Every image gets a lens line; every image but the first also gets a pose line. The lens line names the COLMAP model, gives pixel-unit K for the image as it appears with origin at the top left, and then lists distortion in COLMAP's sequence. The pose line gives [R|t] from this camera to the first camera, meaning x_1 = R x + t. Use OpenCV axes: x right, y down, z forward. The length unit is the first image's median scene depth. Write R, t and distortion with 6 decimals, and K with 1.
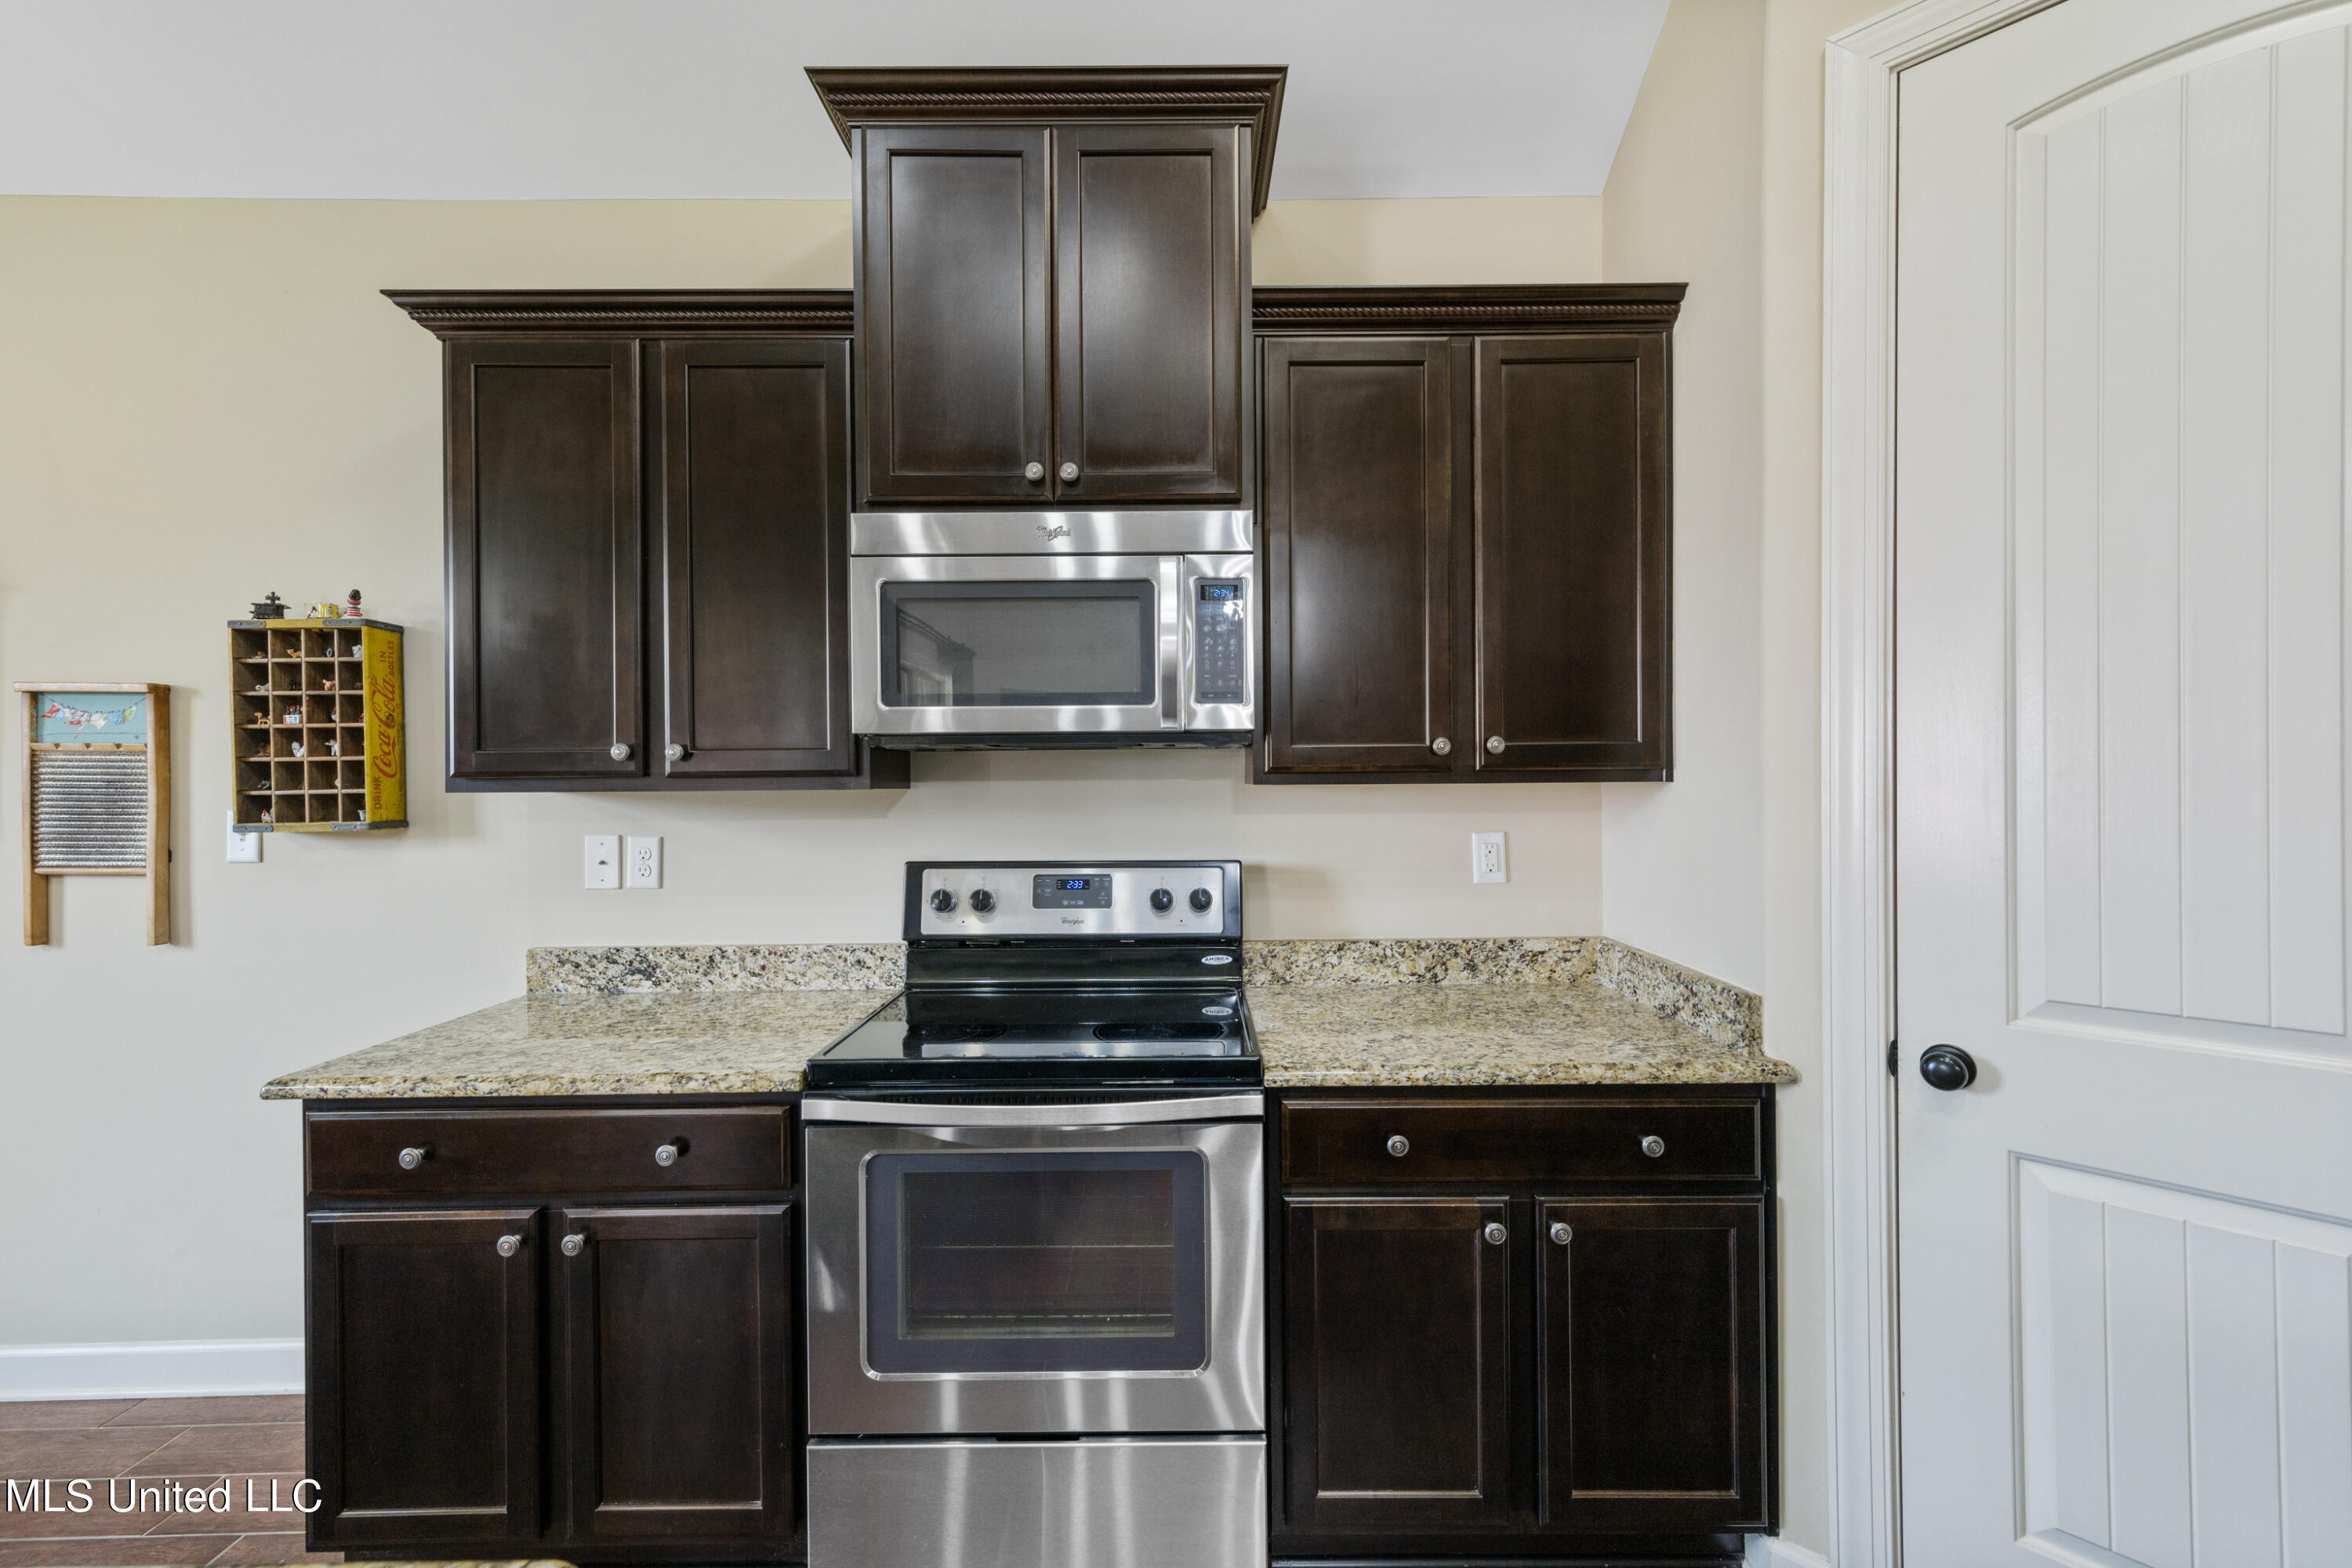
lens RADIAL K [[970.7, 0, 1176.0], [0, 970.7, 784.0], [0, 0, 1]] dist [0.007871, -0.000213]
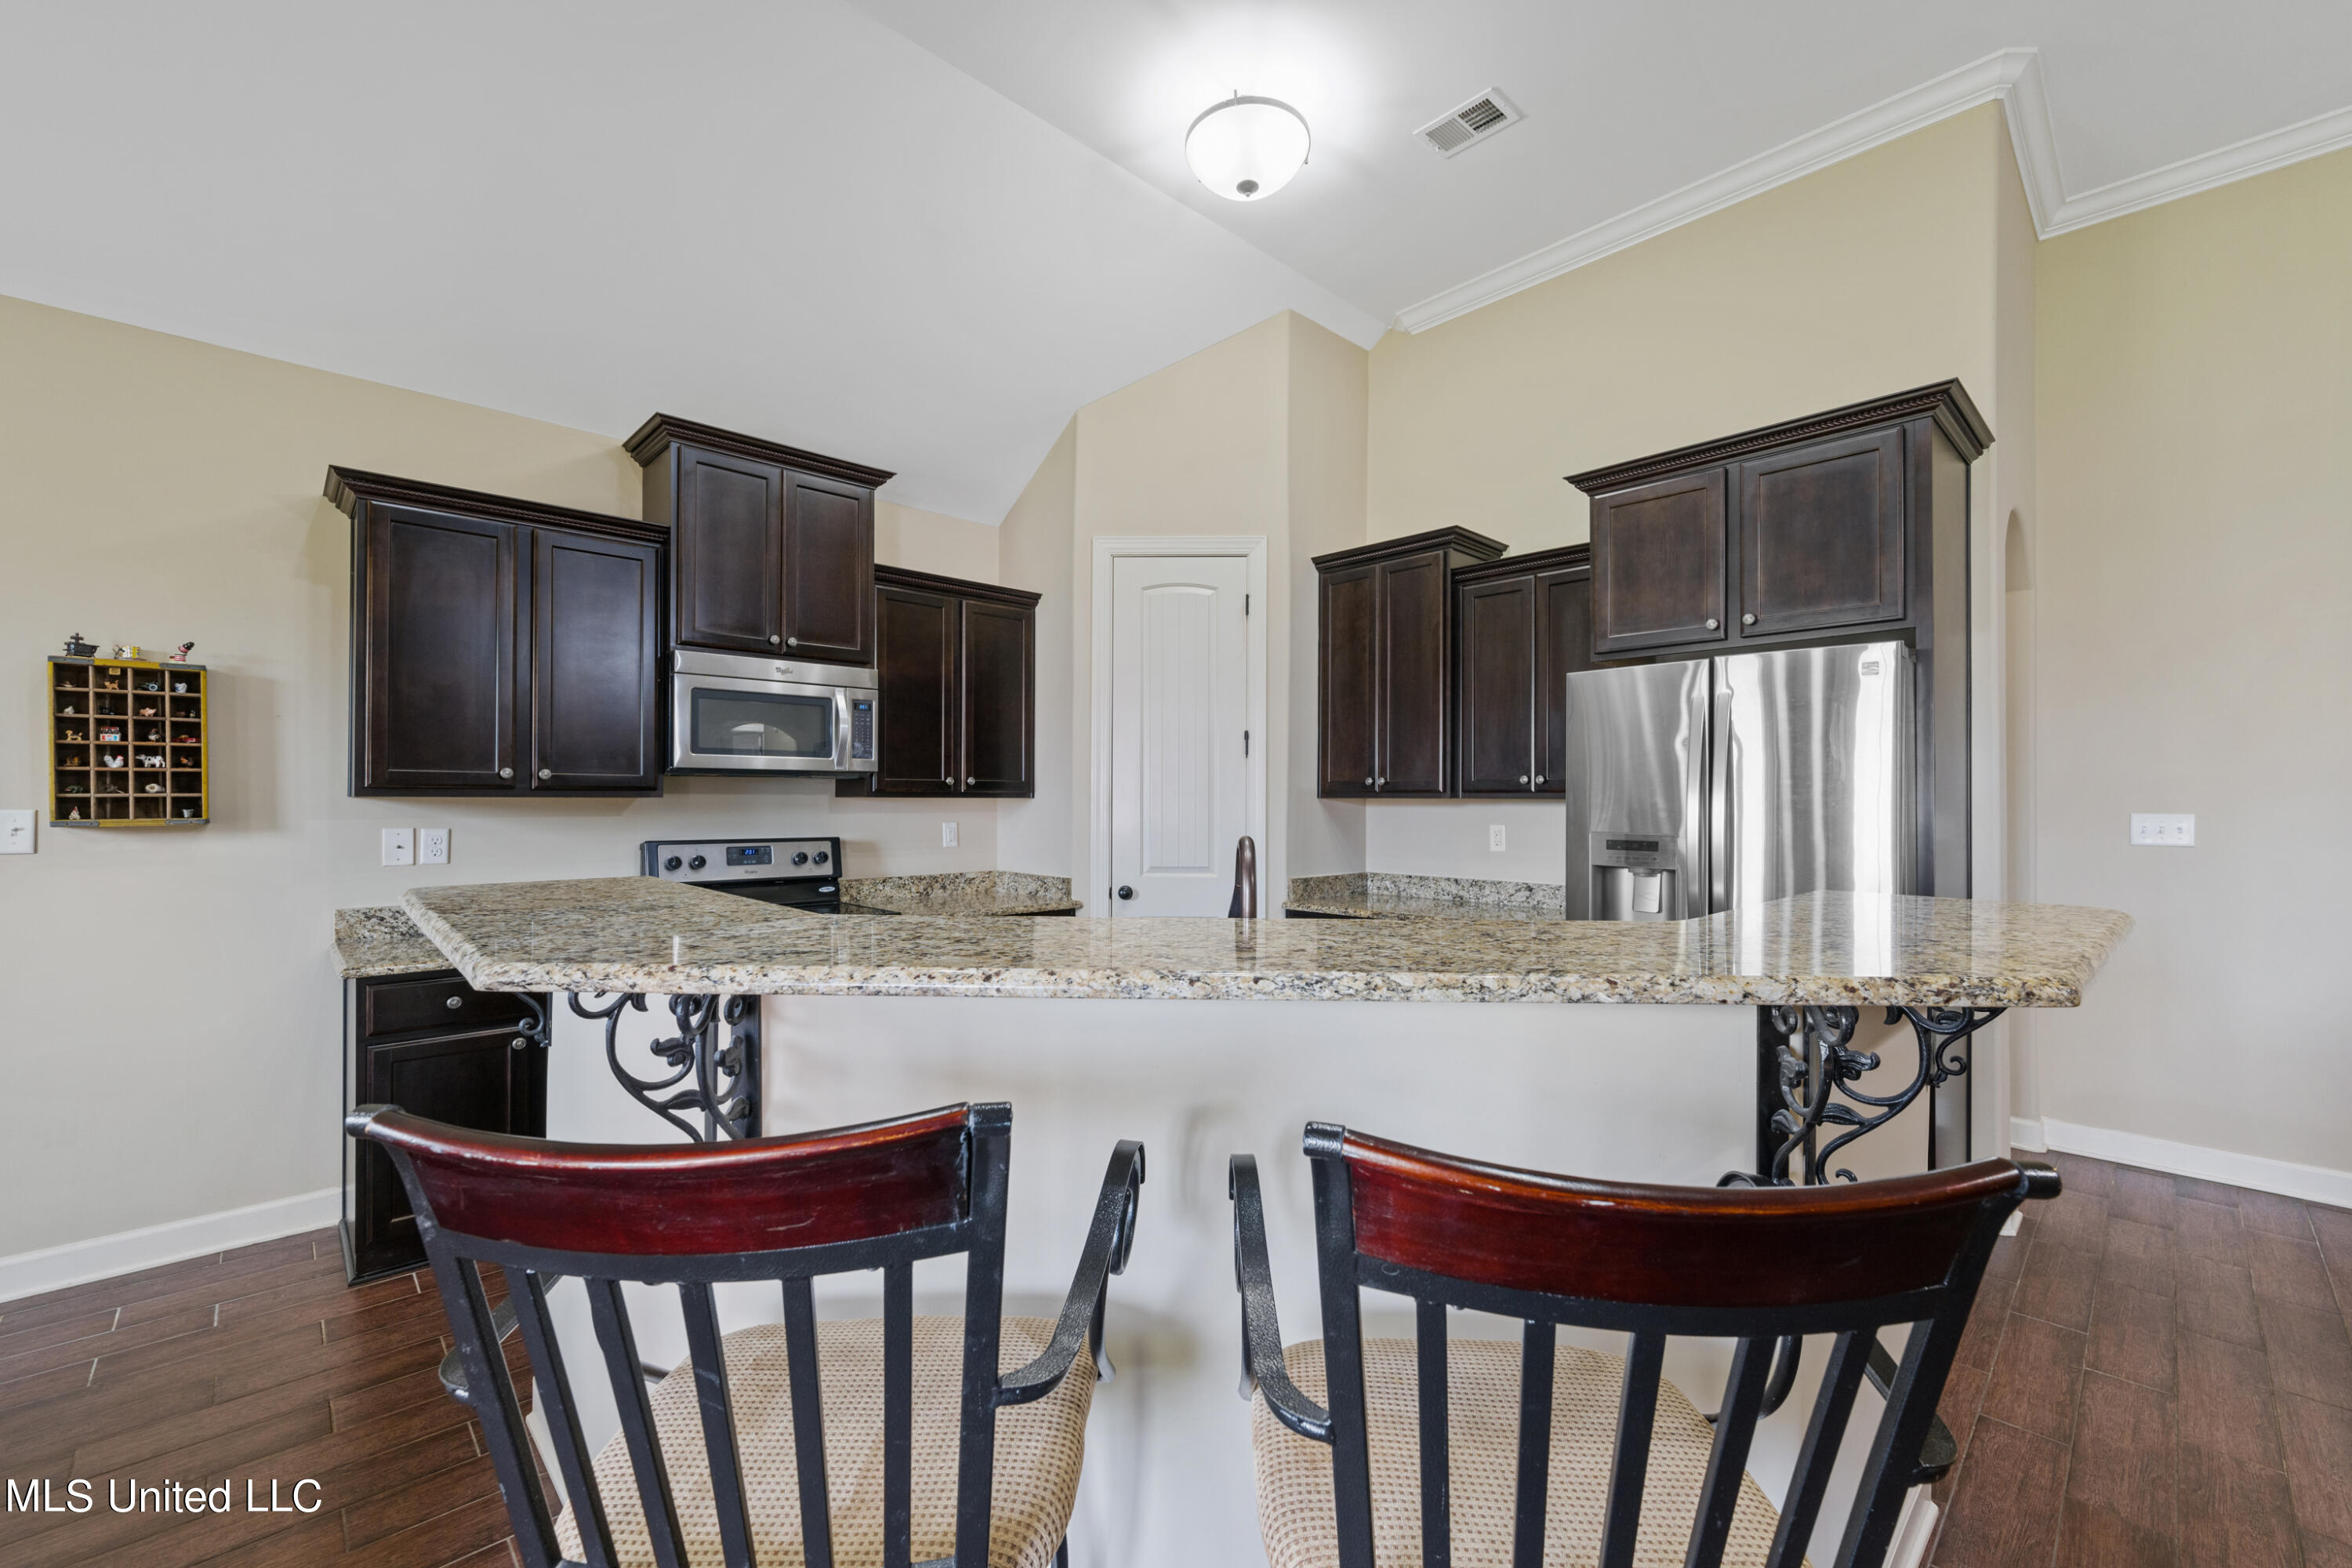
lens RADIAL K [[955.1, 0, 1189.7], [0, 955.1, 792.2], [0, 0, 1]] dist [-0.002426, 0.000122]
pose [[0.721944, 0.015390, 0.691780, -0.744135], [-0.003503, 0.999821, -0.018588, 0.022519], [-0.691942, 0.010996, 0.721869, -0.850087]]
